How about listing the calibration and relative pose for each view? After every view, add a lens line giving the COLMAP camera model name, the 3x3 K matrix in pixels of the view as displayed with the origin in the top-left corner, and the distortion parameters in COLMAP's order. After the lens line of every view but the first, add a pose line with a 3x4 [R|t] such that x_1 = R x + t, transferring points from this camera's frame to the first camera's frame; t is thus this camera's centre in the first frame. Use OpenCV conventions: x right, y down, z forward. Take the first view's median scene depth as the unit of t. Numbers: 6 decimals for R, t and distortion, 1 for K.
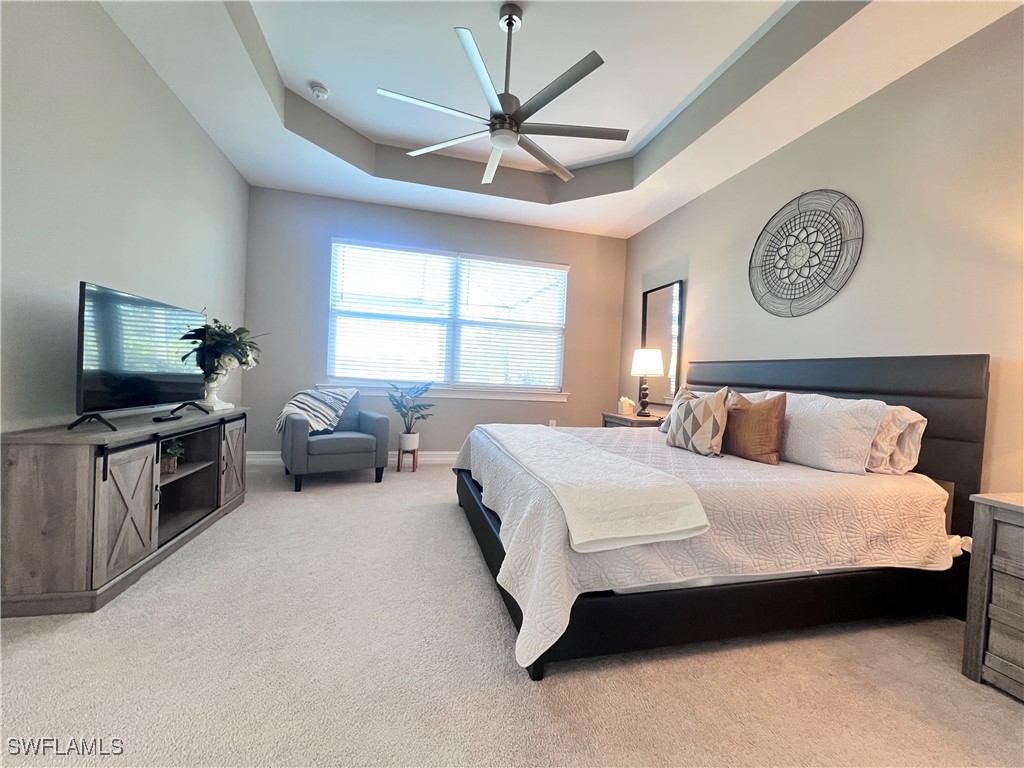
lens RADIAL K [[407.4, 0, 509.7], [0, 407.4, 384.2], [0, 0, 1]] dist [-0.001024, -0.000039]
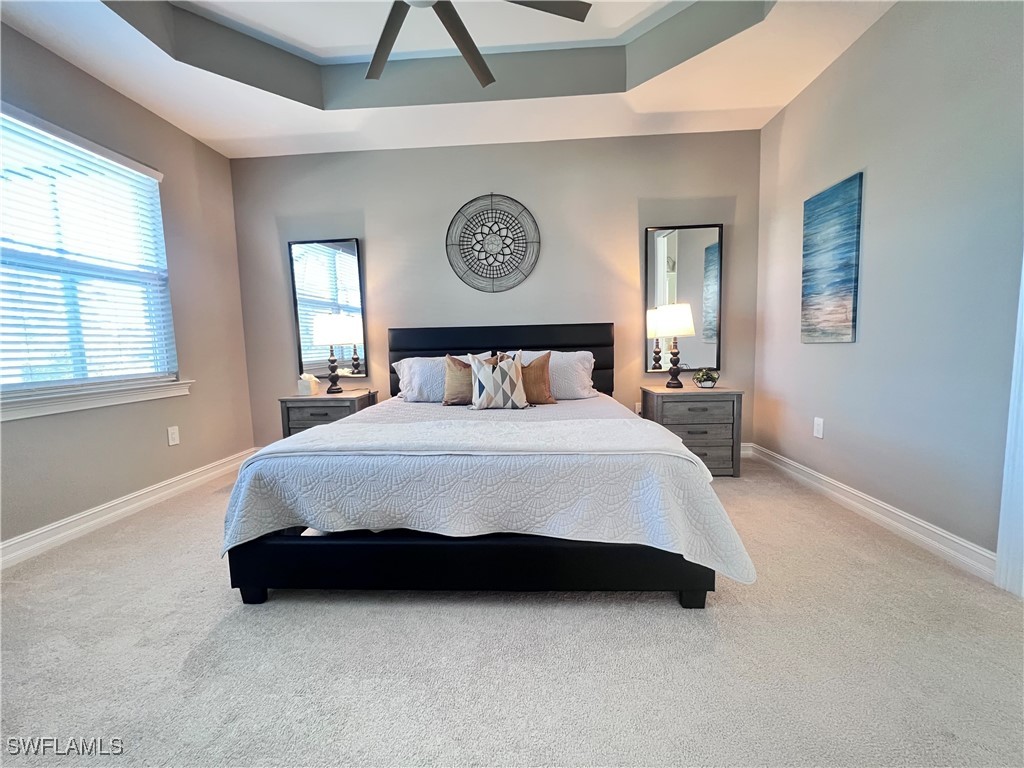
lens RADIAL K [[407.4, 0, 509.0], [0, 407.4, 383.4], [0, 0, 1]] dist [-0.001024, -0.000039]
pose [[0.309524, -0.145944, 0.939625, -0.535917], [0.060597, 0.989170, 0.133678, -0.049970], [-0.948959, 0.015562, 0.315015, 0.553315]]
